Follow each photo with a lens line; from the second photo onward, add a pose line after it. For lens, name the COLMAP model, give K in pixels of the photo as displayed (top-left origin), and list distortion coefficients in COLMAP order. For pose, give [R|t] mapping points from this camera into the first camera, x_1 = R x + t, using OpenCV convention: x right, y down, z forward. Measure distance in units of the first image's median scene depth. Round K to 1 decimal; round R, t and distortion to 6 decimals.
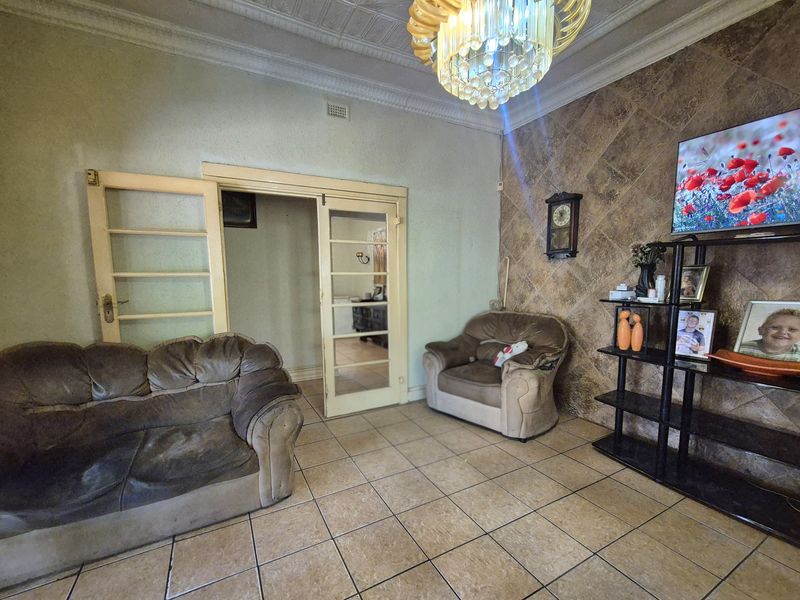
lens RADIAL K [[348.7, 0, 402.6], [0, 348.7, 317.2], [0, 0, 1]] dist [0.001520, -0.000005]
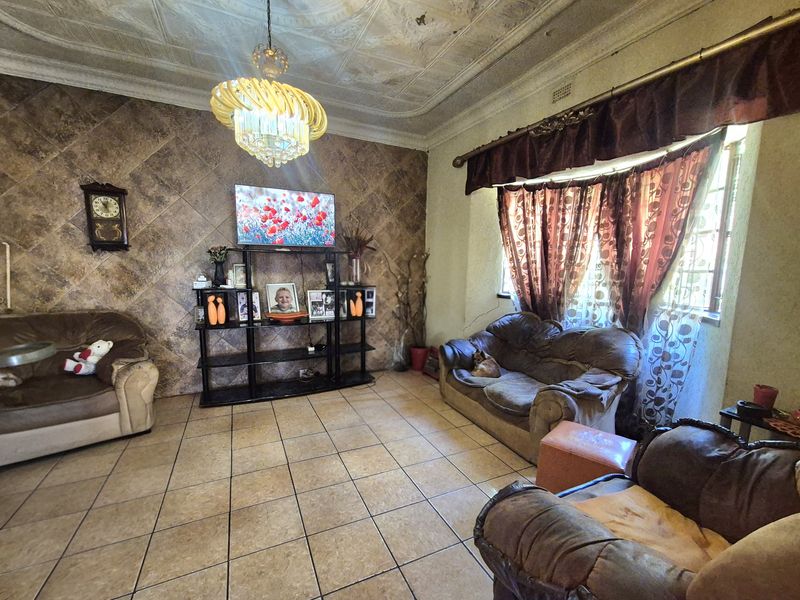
lens RADIAL K [[341.4, 0, 403.4], [0, 341.4, 312.8], [0, 0, 1]] dist [0.002801, -0.000314]
pose [[0.057022, -0.128332, 0.990091, -0.541847], [0.104831, 0.986992, 0.121893, -0.031776], [-0.992854, 0.096842, 0.069733, 0.150524]]
